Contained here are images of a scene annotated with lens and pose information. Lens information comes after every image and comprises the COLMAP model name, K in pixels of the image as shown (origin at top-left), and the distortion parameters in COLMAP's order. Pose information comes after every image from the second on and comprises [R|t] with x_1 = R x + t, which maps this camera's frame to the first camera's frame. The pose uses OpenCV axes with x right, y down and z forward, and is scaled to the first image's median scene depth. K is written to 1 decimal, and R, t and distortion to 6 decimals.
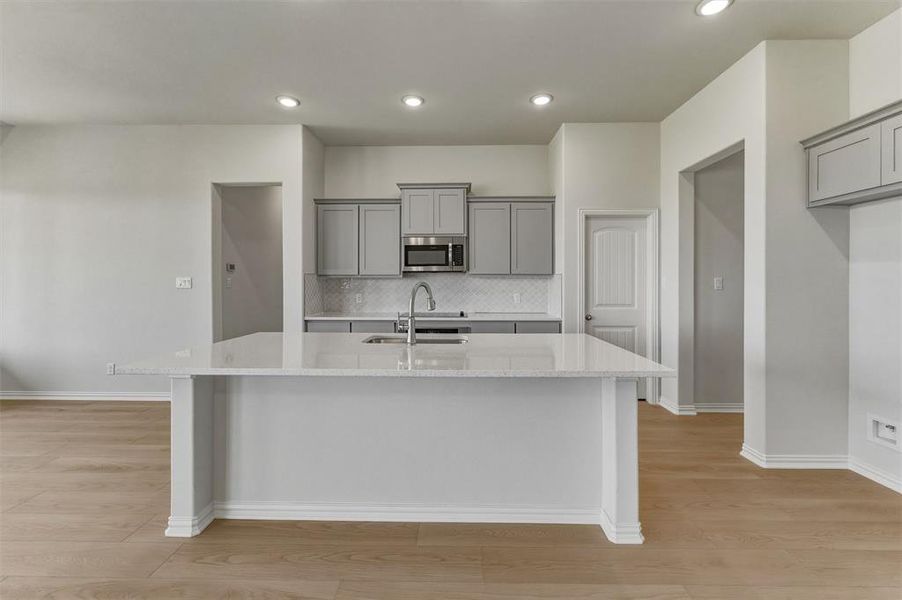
lens RADIAL K [[372.7, 0, 447.9], [0, 372.7, 283.7], [0, 0, 1]] dist [-0.000172, -0.000018]
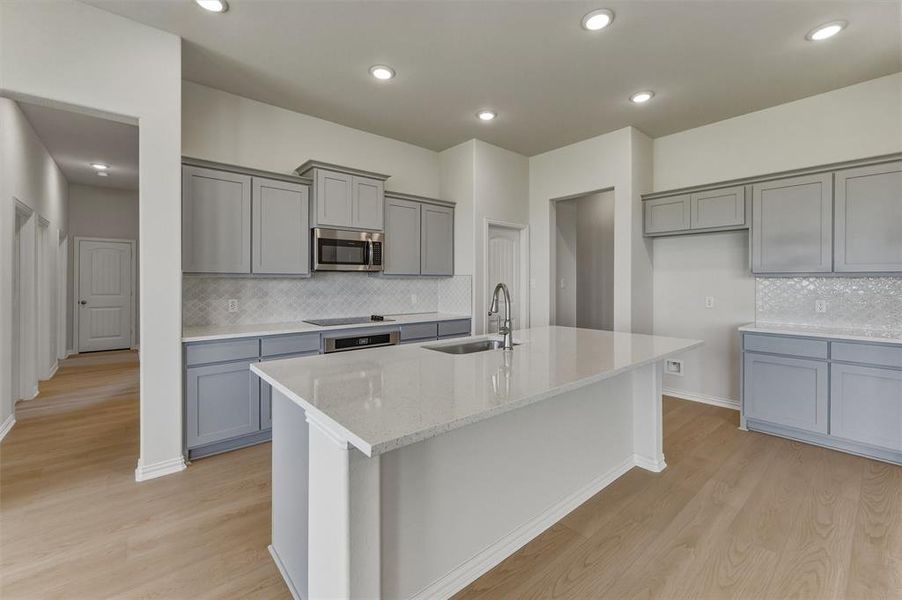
lens RADIAL K [[389.0, 0, 451.8], [0, 389.0, 276.8], [0, 0, 1]] dist [0.034863, 0.000063]
pose [[0.748187, 0.008283, 0.663436, -0.461304], [-0.001260, 0.999938, -0.011063, -0.008904], [-0.663486, 0.007442, 0.748151, 0.168908]]
